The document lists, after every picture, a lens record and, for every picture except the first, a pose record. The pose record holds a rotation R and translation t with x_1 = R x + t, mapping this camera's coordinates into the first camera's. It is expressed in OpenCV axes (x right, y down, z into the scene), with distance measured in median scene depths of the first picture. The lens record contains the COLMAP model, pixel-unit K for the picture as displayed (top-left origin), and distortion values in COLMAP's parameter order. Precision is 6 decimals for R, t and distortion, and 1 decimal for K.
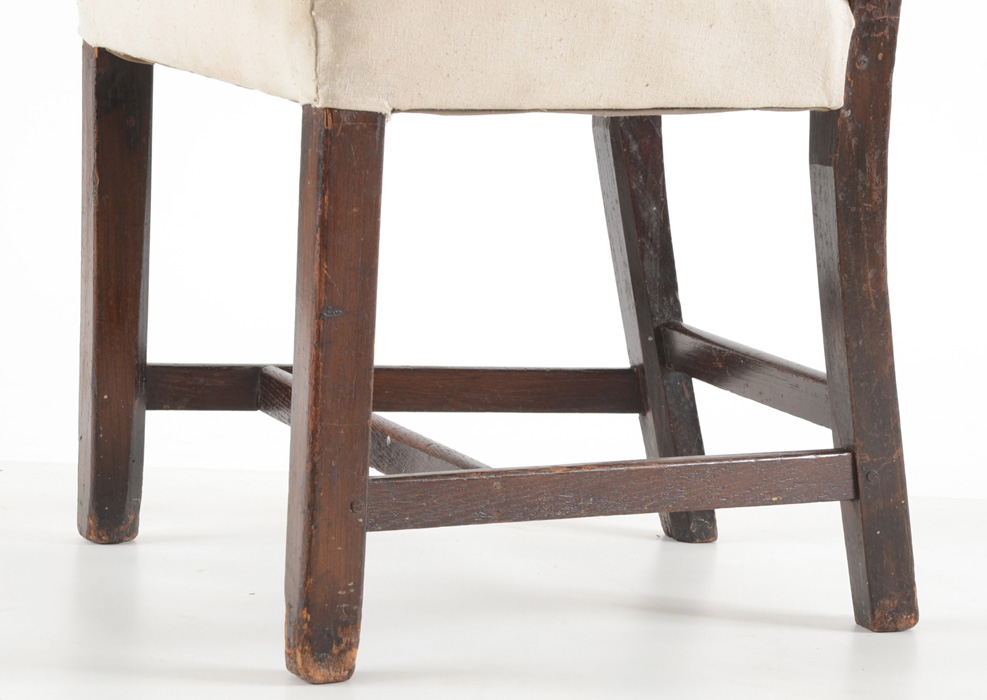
lens RADIAL K [[4708.4, 0, 493.5], [0, 4708.4, 350.0], [0, 0, 1]] dist [0.889778, 4.538867]
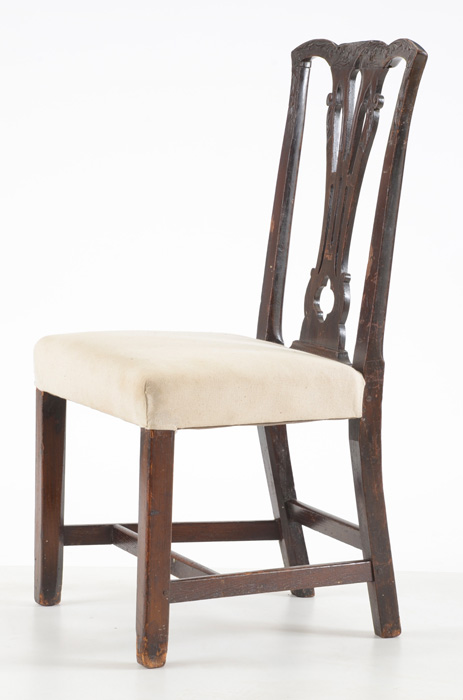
lens RADIAL K [[2331.9, 0, 231.5], [0, 2331.9, 350.0], [0, 0, 1]] dist [0.665989, -0.225355]
pose [[0.999621, -0.023169, 0.014885, -0.008739], [0.023999, 0.998014, -0.058244, -0.016969], [-0.013506, 0.058579, 0.998191, -0.175135]]
